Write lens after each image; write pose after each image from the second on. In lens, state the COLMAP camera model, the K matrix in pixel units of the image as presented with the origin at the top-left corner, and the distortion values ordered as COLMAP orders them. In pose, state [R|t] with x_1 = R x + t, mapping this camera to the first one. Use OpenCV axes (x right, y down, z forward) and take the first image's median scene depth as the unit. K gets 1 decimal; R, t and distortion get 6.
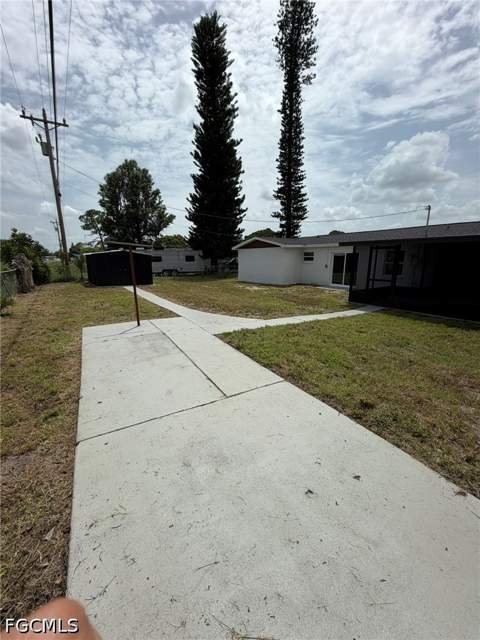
lens RADIAL K [[255.0, 0, 240.0], [0, 255.0, 320.0], [0, 0, 1]] dist [-0.000946, 0.000009]
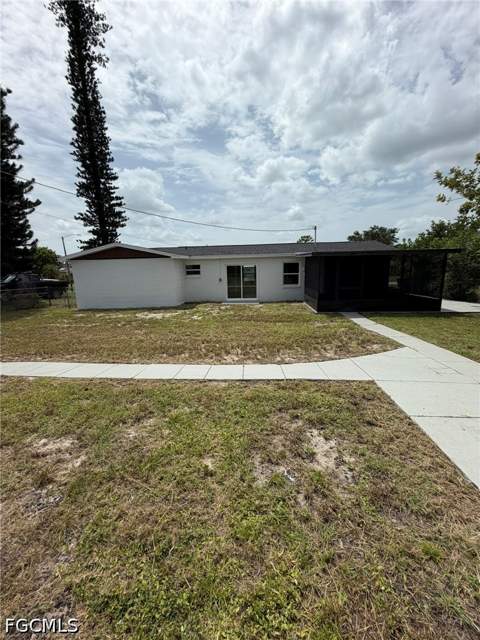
lens RADIAL K [[255.0, 0, 240.0], [0, 255.0, 320.0], [0, 0, 1]] dist [-0.000946, 0.000009]
pose [[0.615126, -0.159090, 0.772211, -0.213893], [0.207169, 0.977628, 0.036383, -0.055040], [-0.760724, 0.137599, 0.634323, 0.238294]]
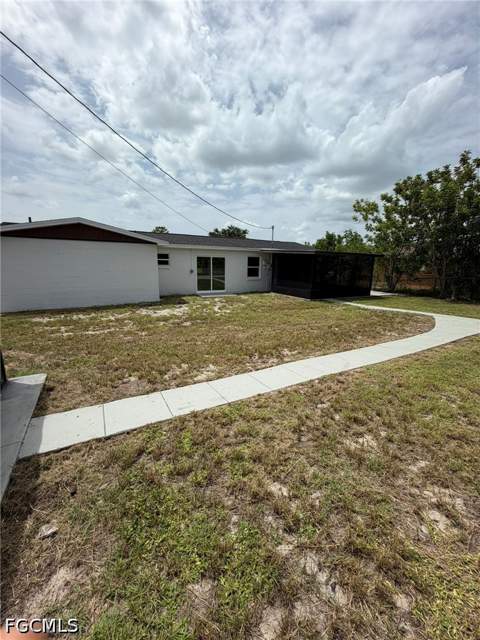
lens RADIAL K [[250.5, 0, 240.0], [0, 250.5, 320.0], [0, 0, 1]] dist [0.002061, 0.000455]
pose [[0.076492, -0.218809, 0.972765, -0.314016], [0.216847, 0.955921, 0.197969, -0.114567], [-0.973204, 0.195798, 0.120569, 0.475022]]
